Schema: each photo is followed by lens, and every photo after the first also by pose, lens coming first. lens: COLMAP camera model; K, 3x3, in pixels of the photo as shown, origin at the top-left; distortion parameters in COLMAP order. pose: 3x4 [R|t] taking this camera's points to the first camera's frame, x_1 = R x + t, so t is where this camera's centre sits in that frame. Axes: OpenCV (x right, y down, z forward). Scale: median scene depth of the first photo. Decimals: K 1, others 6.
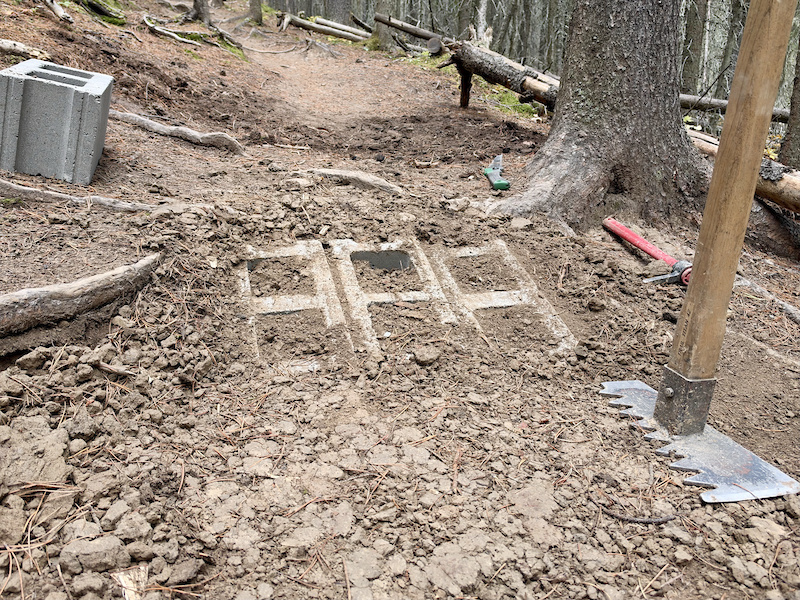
lens RADIAL K [[630.3, 0, 344.8], [0, 630.3, 236.3], [0, 0, 1]] dist [0.138681, -0.315946]
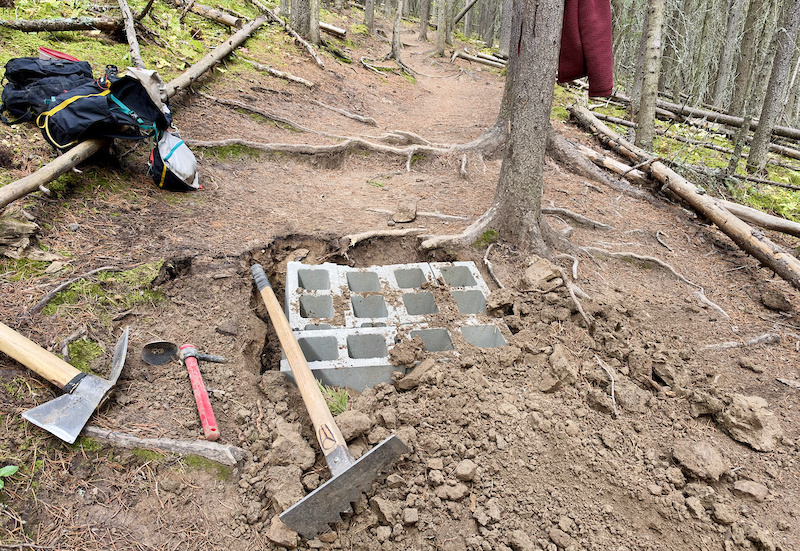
lens RADIAL K [[618.6, 0, 400.0], [0, 618.6, 275.5], [0, 0, 1]] dist [0.083382, -0.161664]
pose [[0.959312, 0.106930, -0.261318, 0.700087], [-0.093175, 0.993558, 0.064507, 0.327989], [0.266532, -0.037534, 0.963095, -1.552294]]
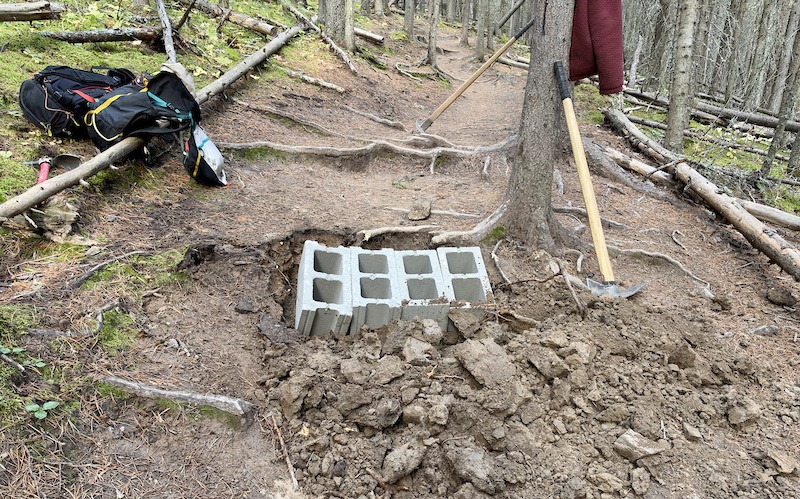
lens RADIAL K [[627.5, 0, 400.6], [0, 627.5, 326.2], [0, 0, 1]] dist [0.070226, -0.140415]
pose [[0.935154, 0.132527, -0.328516, 0.843757], [-0.096468, 0.987606, 0.123807, 0.377915], [0.340852, -0.084088, 0.936349, -1.644628]]
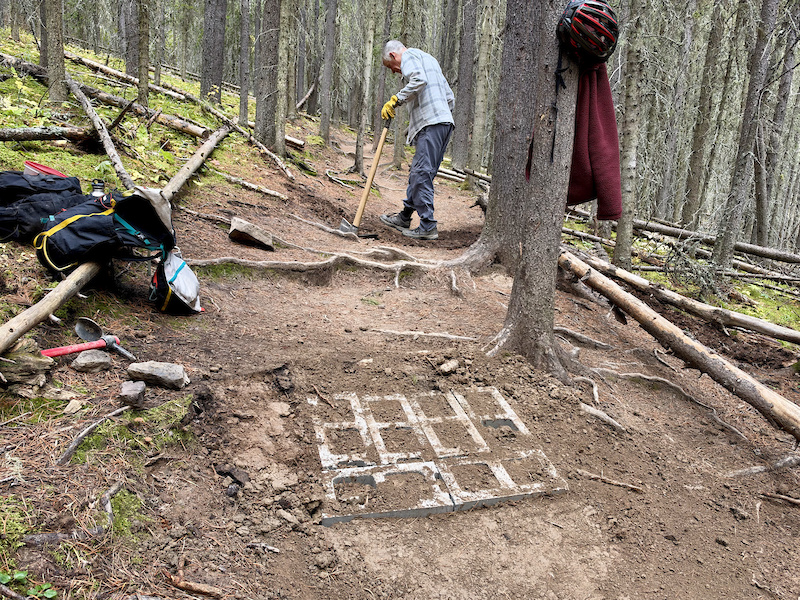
lens RADIAL K [[632.9, 0, 385.4], [0, 632.9, 320.1], [0, 0, 1]] dist [0.148433, -0.323940]
pose [[0.979643, 0.077589, -0.185148, 0.473296], [-0.086323, 0.995481, -0.039579, 0.299798], [0.181240, 0.054756, 0.981913, -1.576366]]
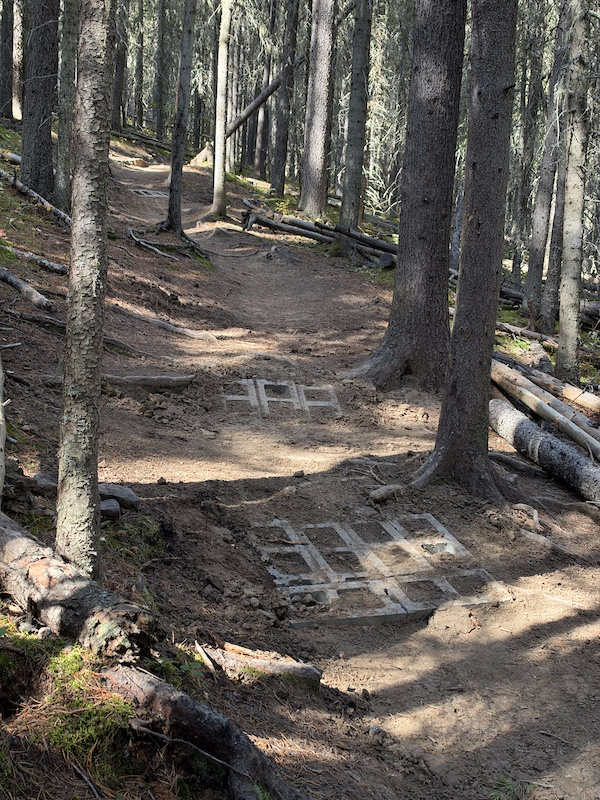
lens RADIAL K [[1348.2, 0, 300.0], [0, 1348.2, 400.0], [0, 0, 1]] dist [0.255334, 0.026621]
pose [[0.997394, 0.052543, -0.049441, 0.301146], [-0.057723, 0.992257, -0.109969, 0.480610], [0.043280, 0.112537, 0.992705, -3.075600]]
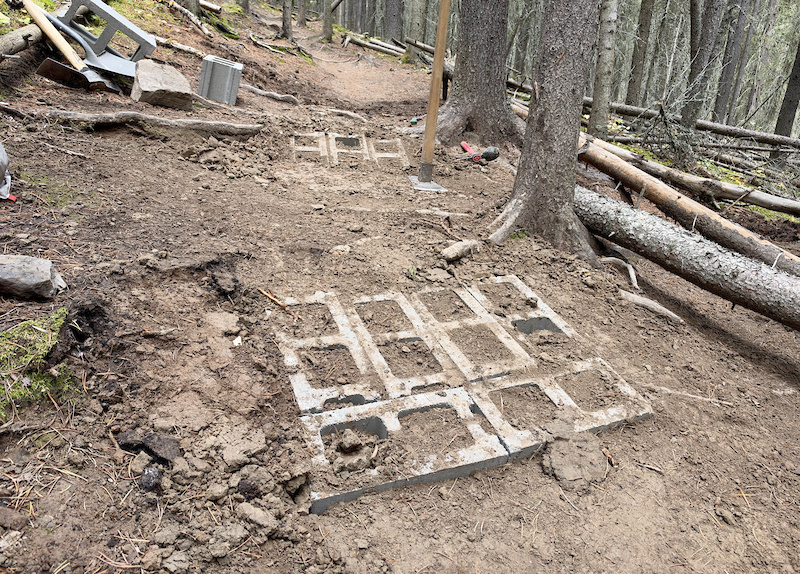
lens RADIAL K [[599.7, 0, 400.0], [0, 599.7, 287.0], [0, 0, 1]] dist [0.082896, -0.184980]
pose [[0.998132, 0.053185, -0.030048, 0.277617], [-0.051177, 0.996633, 0.064065, 0.340958], [0.033355, -0.062408, 0.997493, -1.079286]]
